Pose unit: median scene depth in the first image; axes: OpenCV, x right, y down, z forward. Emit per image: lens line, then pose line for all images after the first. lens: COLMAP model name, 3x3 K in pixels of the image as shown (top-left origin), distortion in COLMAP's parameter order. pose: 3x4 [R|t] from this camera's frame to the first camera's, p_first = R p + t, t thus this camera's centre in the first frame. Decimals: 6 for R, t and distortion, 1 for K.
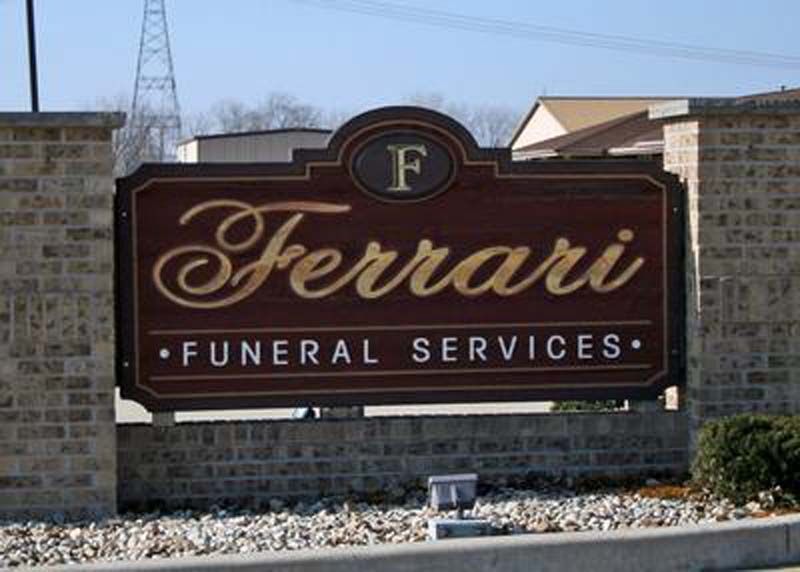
lens RADIAL K [[2019.7, 0, 400.0], [0, 2019.7, 286.0], [0, 0, 1]] dist [-0.046130, -0.059780]
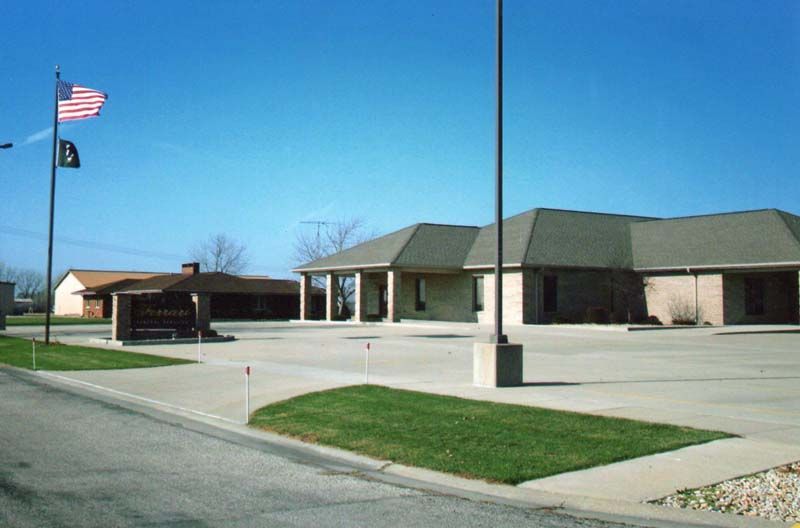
lens RADIAL K [[983.1, 0, 400.0], [0, 983.1, 264.0], [0, 0, 1]] dist [-0.006028, -0.006452]
pose [[0.903651, 0.040853, 0.426316, -0.867385], [-0.004633, 0.996314, -0.085653, 0.137380], [-0.428244, 0.075426, 0.900510, -3.154497]]
